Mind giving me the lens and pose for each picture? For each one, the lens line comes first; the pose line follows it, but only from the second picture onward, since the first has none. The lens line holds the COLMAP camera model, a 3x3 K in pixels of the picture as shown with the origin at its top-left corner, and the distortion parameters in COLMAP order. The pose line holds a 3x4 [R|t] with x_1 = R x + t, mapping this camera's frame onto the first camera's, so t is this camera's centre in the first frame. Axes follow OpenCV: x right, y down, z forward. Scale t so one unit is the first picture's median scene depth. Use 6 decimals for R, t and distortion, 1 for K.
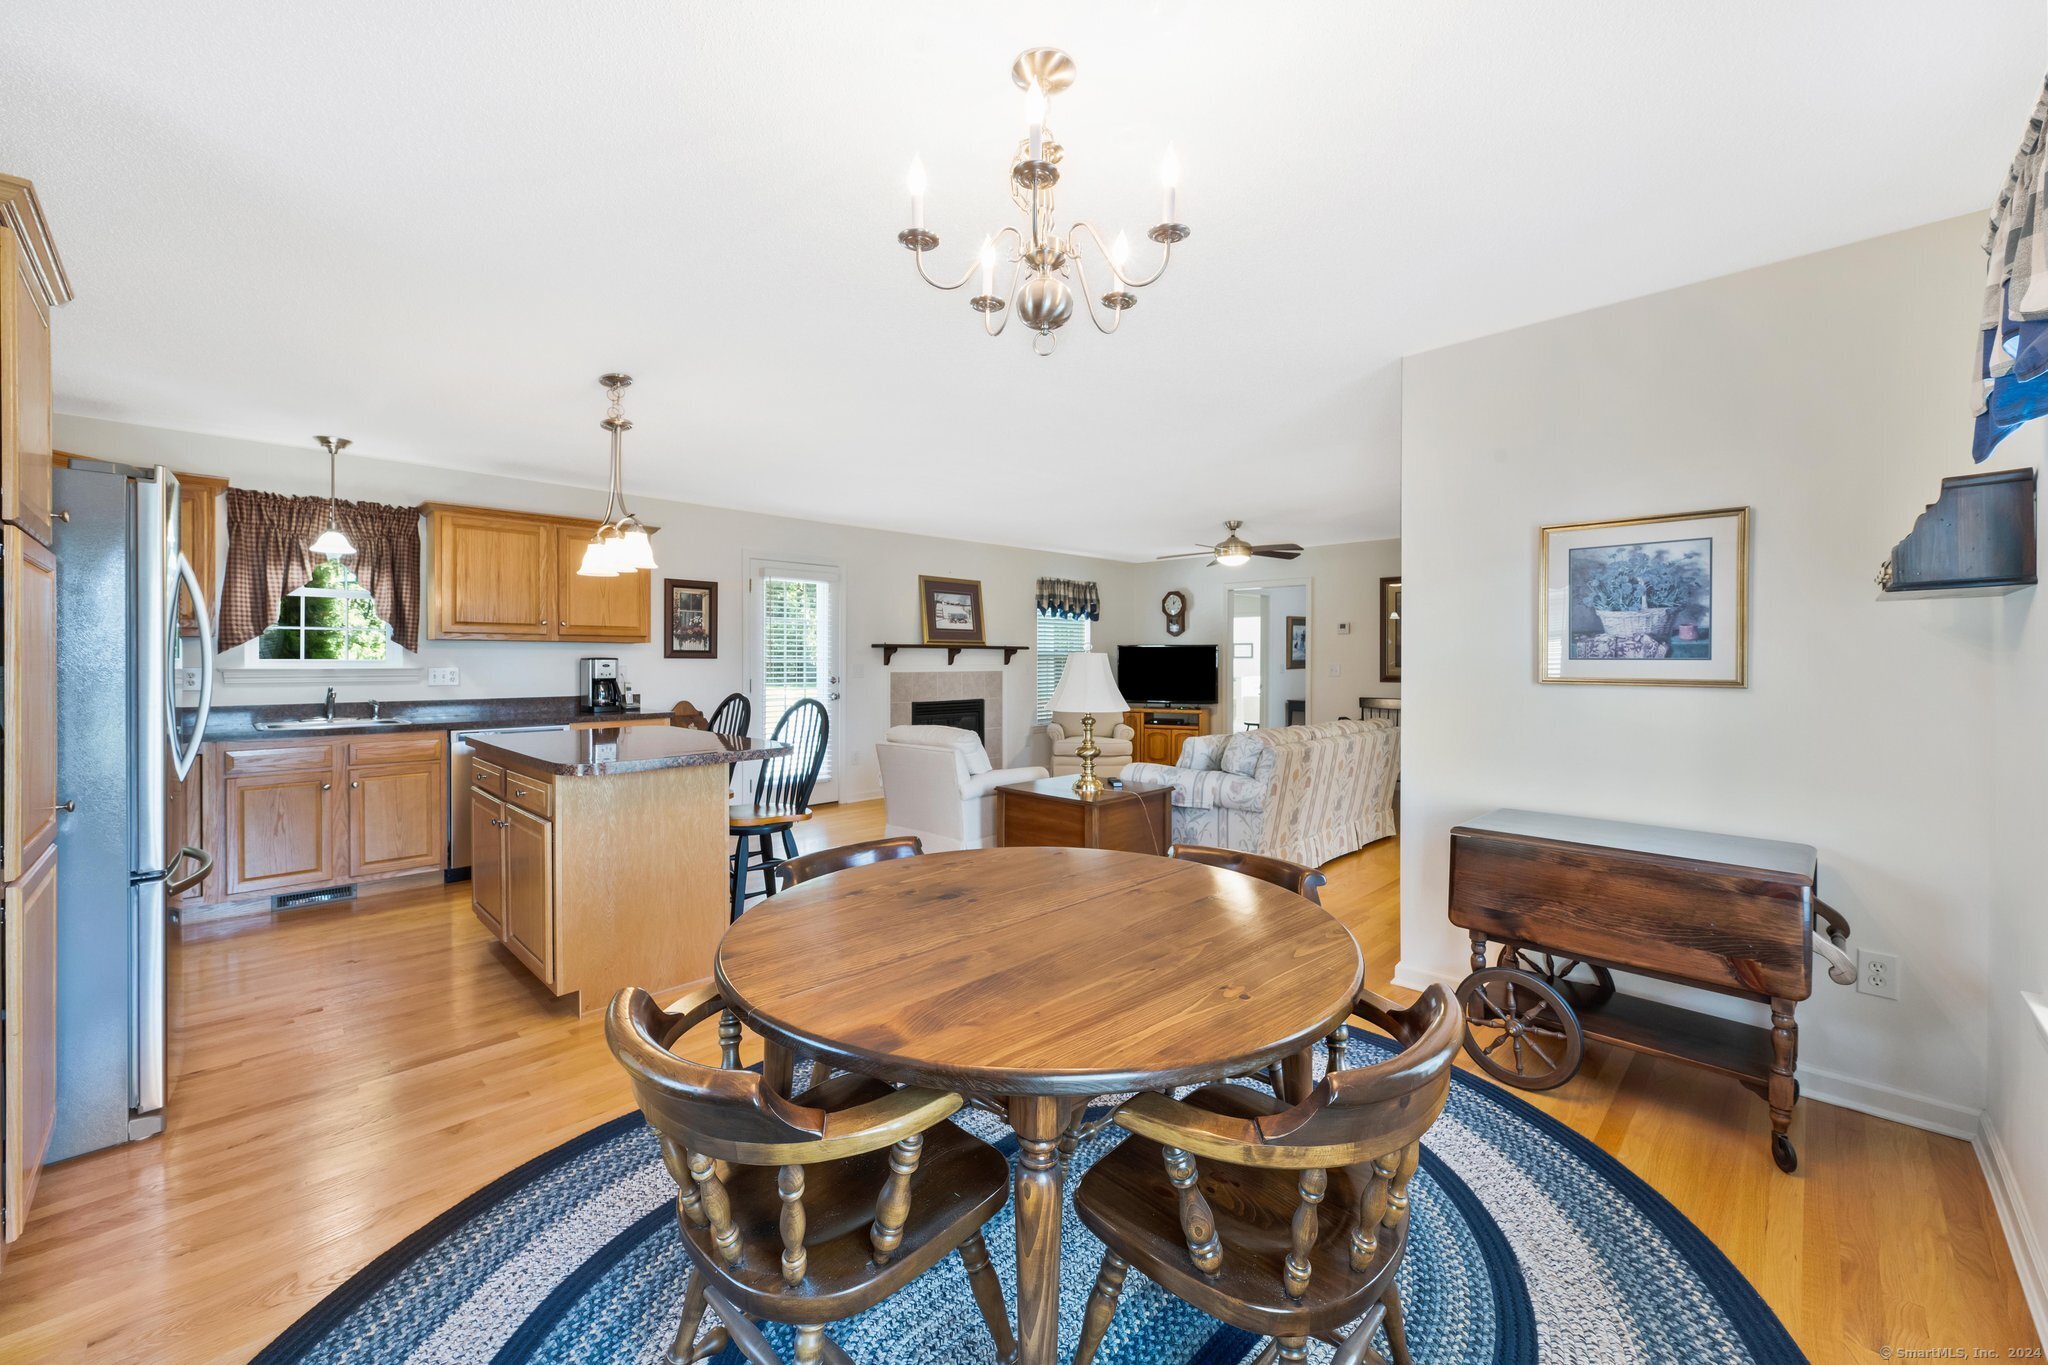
lens RADIAL K [[810.5, 0, 1018.3], [0, 810.5, 660.2], [0, 0, 1]] dist [-0.000771, -0.004999]
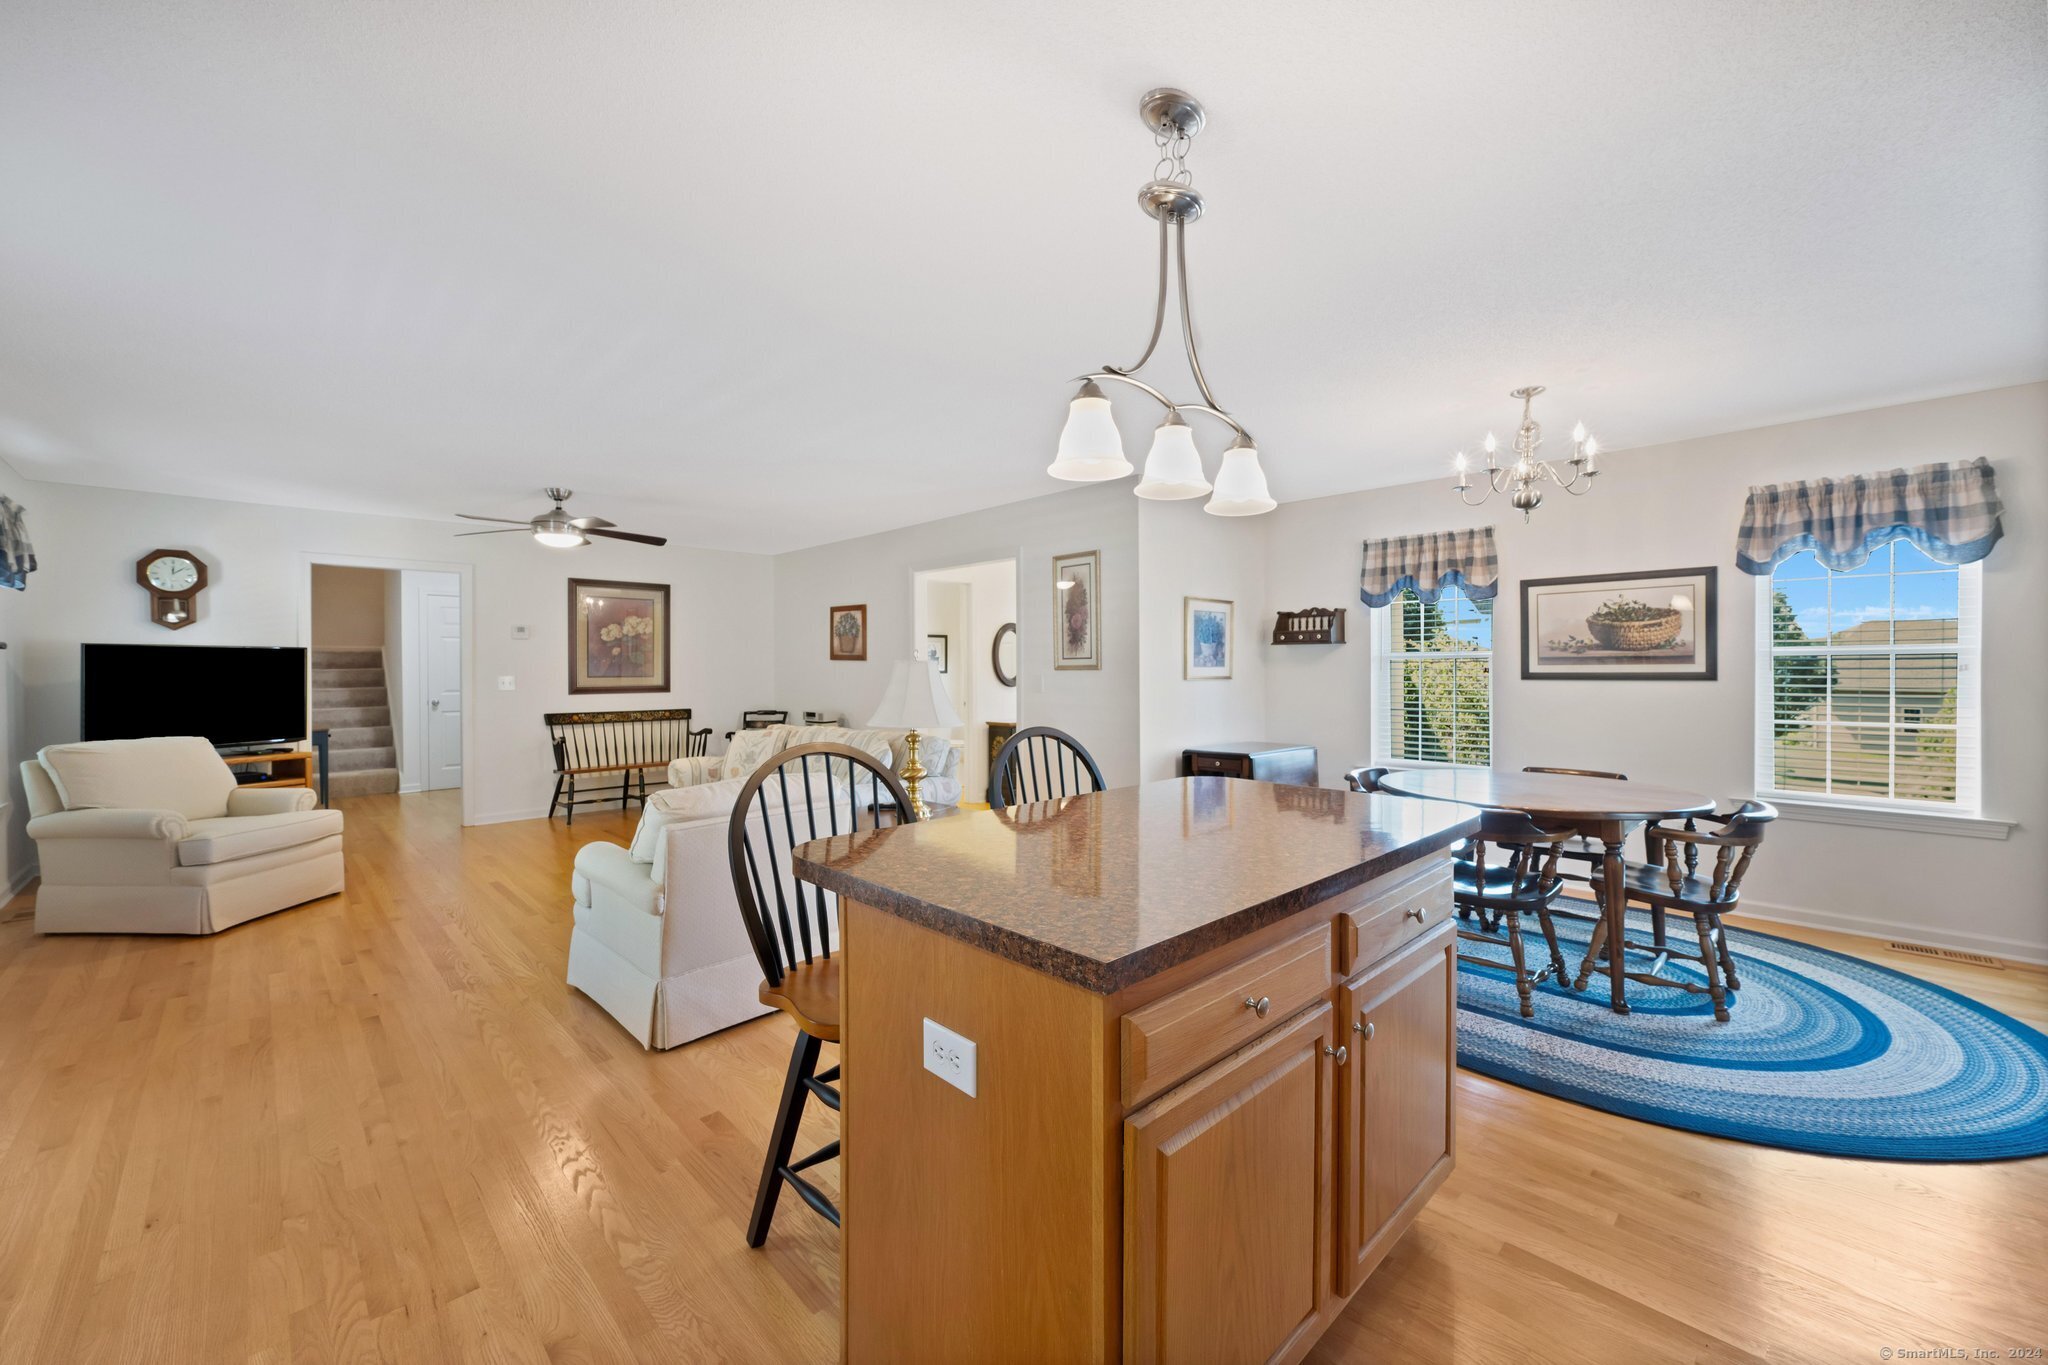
lens RADIAL K [[802.5, 0, 1055.8], [0, 802.5, 674.1], [0, 0, 1]] dist [0.000493, 0.000390]
pose [[0.011829, -0.009330, 0.999887, -0.464220], [0.004636, 0.999946, 0.009275, -0.001472], [-0.999919, 0.004526, 0.011872, 0.495586]]
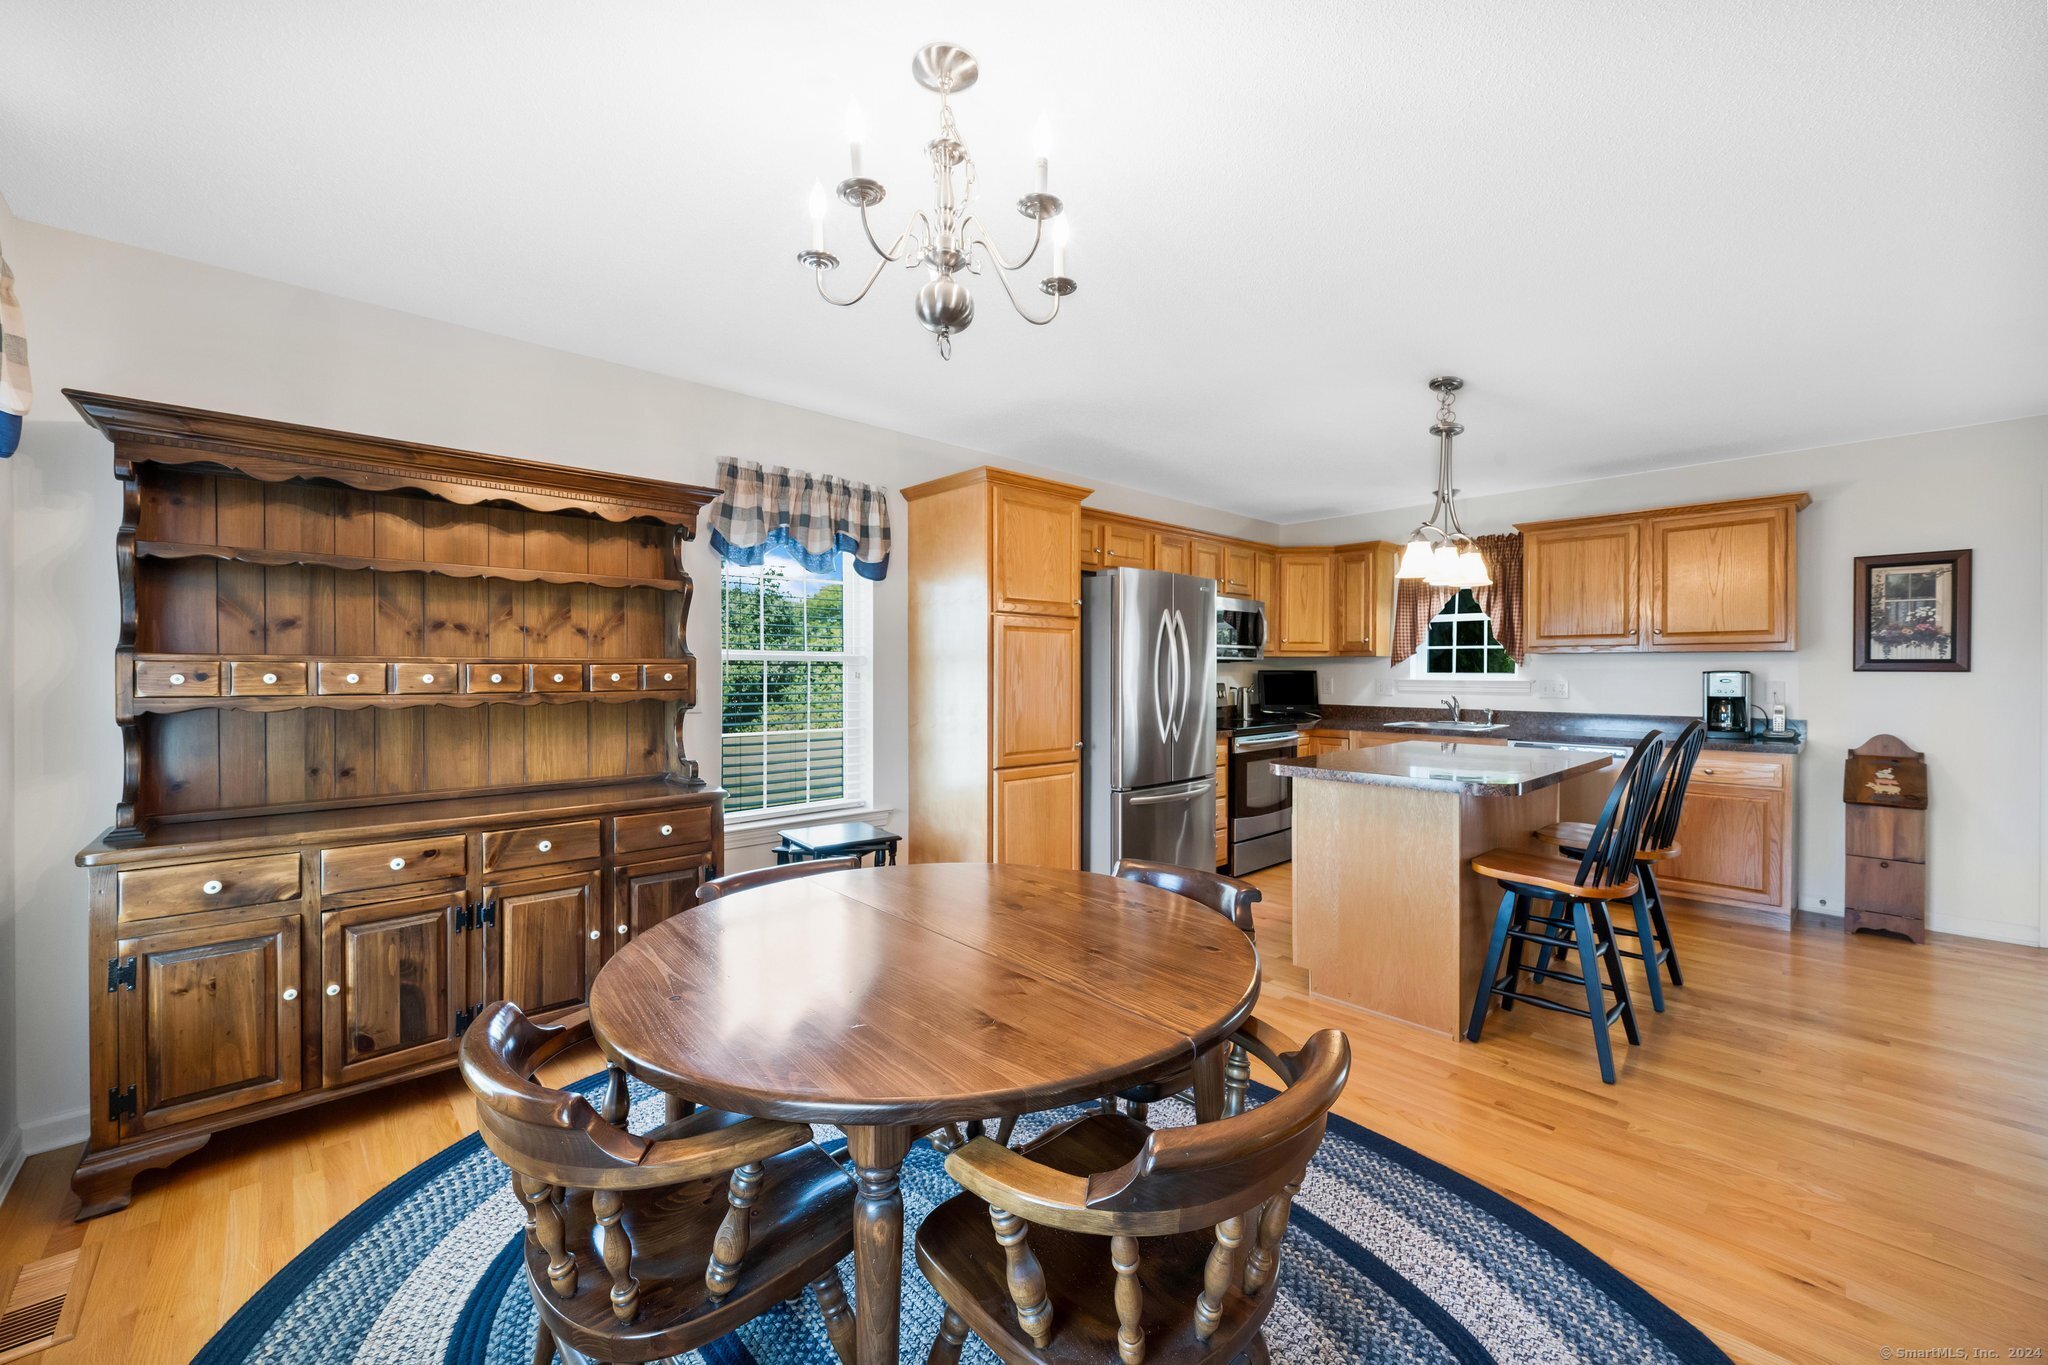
lens RADIAL K [[802.3, 0, 1048.8], [0, 802.3, 676.3], [0, 0, 1]] dist [-0.000102, -0.000039]
pose [[-0.033033, 0.005739, -0.999438, 0.222968], [-0.001938, 0.999981, 0.005806, -0.000794], [0.999452, 0.002129, -0.033021, 0.261710]]
